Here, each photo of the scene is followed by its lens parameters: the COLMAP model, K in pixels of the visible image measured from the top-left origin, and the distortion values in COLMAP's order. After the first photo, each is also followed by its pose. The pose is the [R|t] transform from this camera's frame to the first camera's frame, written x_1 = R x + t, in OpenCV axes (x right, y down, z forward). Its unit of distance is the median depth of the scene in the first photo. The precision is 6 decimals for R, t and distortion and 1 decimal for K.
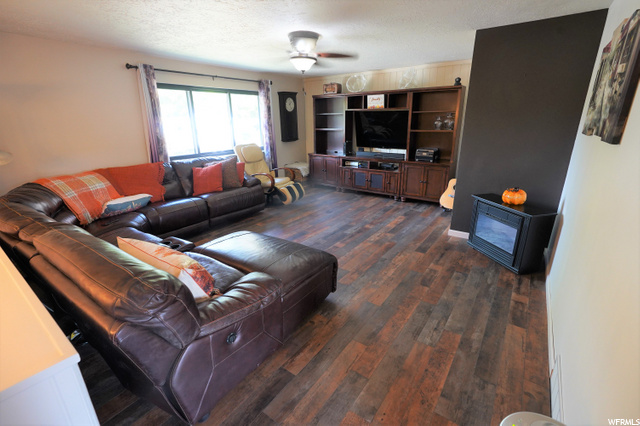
lens RADIAL K [[289.5, 0, 320.0], [0, 289.5, 213.0], [0, 0, 1]] dist [0.000822, 0.000138]
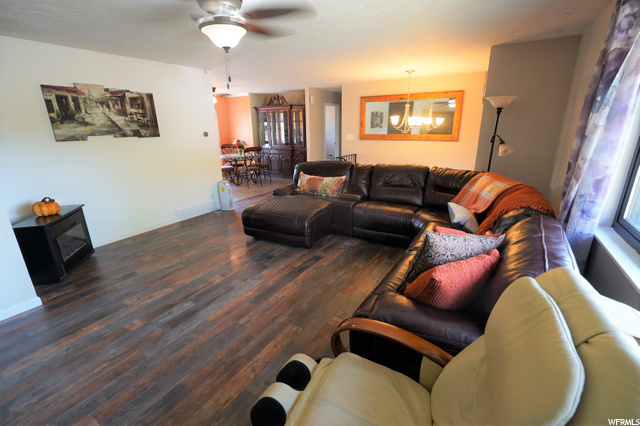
lens RADIAL K [[289.5, 0, 320.0], [0, 289.5, 213.0], [0, 0, 1]] dist [0.000822, 0.000138]
pose [[-0.996022, 0.051450, -0.072753, -0.175370], [0.000377, 0.818892, 0.573947, -0.518563], [0.089106, 0.571636, -0.815654, 1.585246]]
